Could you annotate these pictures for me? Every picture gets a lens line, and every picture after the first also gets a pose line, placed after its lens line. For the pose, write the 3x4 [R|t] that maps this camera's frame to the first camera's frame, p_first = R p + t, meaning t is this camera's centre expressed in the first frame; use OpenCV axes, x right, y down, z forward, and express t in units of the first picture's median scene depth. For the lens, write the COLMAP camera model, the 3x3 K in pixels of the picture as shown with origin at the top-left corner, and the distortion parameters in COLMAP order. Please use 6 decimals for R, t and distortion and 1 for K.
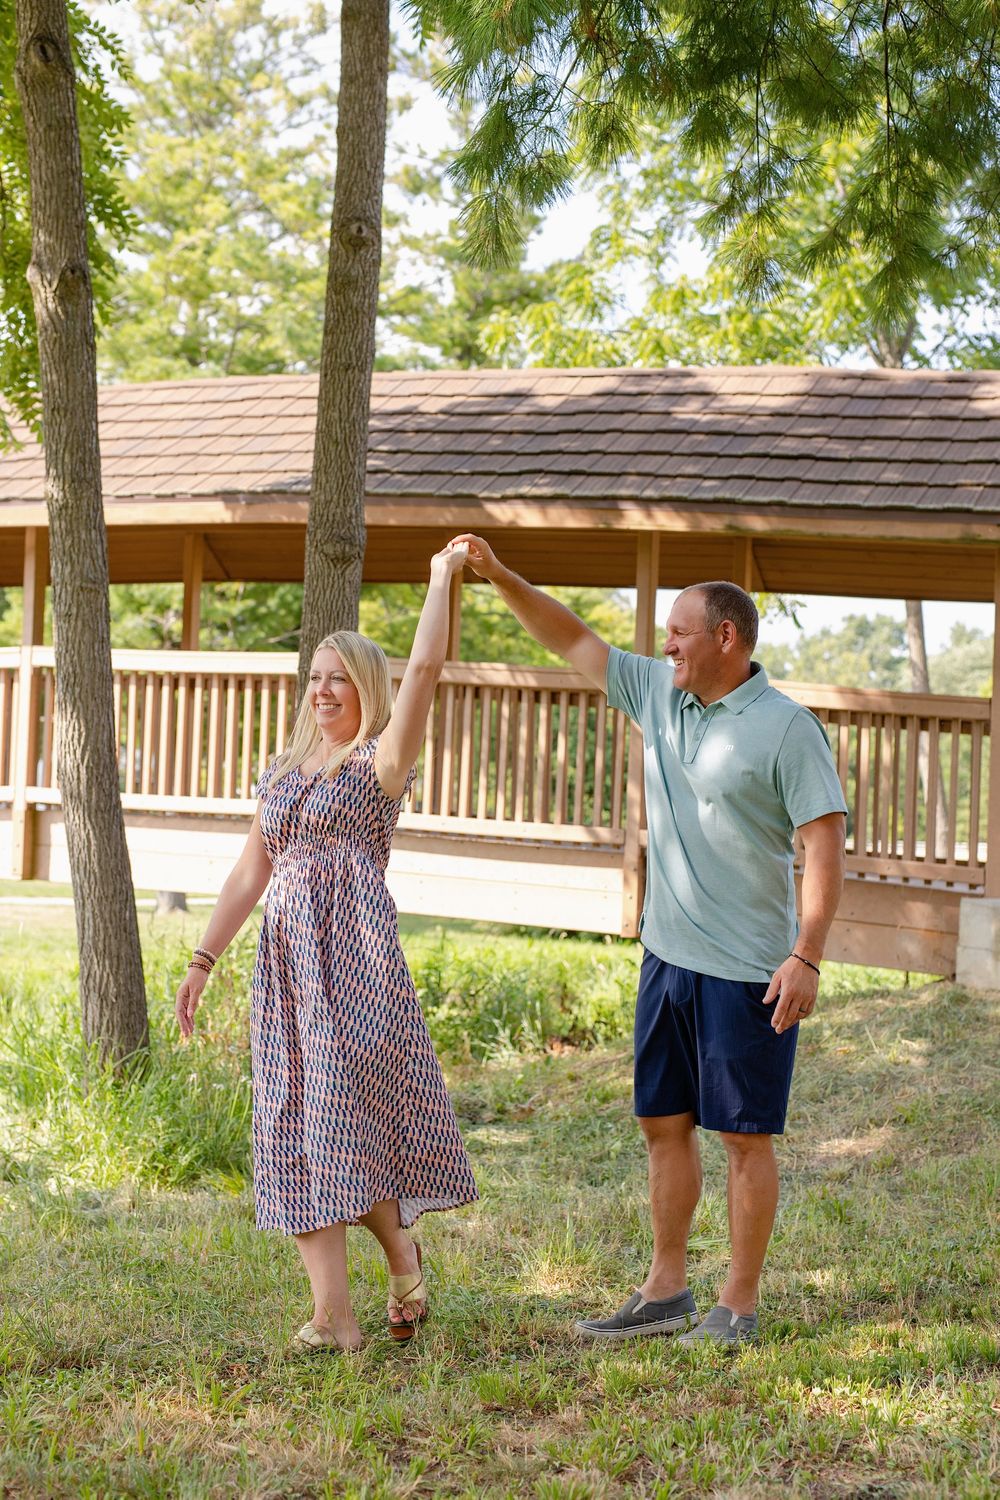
lens RADIAL K [[2112.0, 0, 501.0], [0, 2112.0, 748.1], [0, 0, 1]] dist [0.035023, 0.000000]
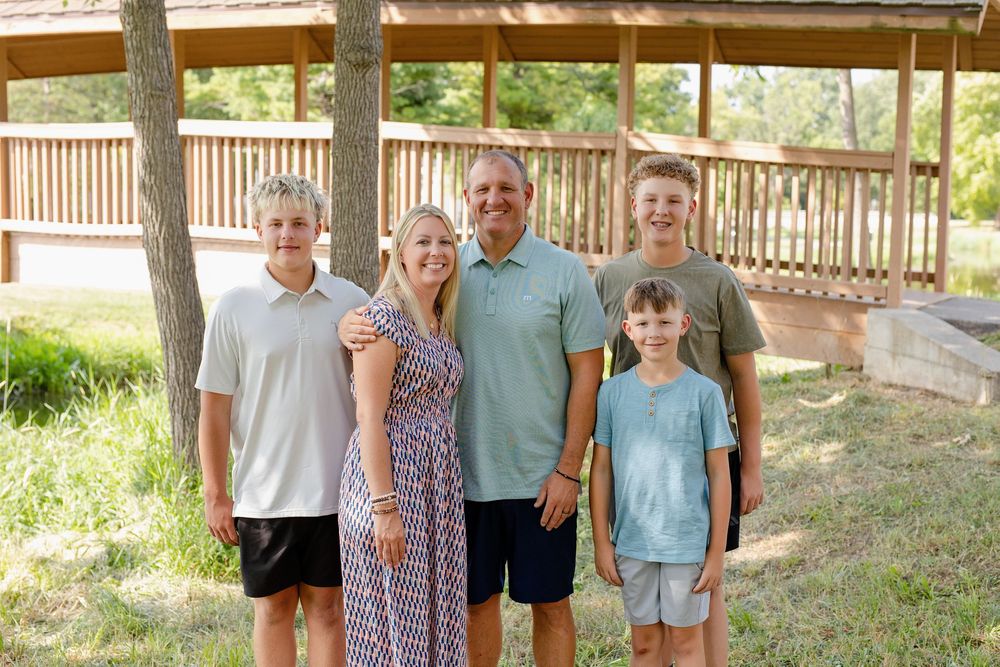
lens RADIAL K [[1408.0, 0, 499.2], [0, 1408.0, 333.4], [0, 0, 1]] dist [0.035023, 0.000000]
pose [[0.998468, -0.013468, -0.053673, 0.049089], [0.020254, 0.991572, 0.127966, -0.038643], [0.051497, -0.128857, 0.990325, 0.166917]]
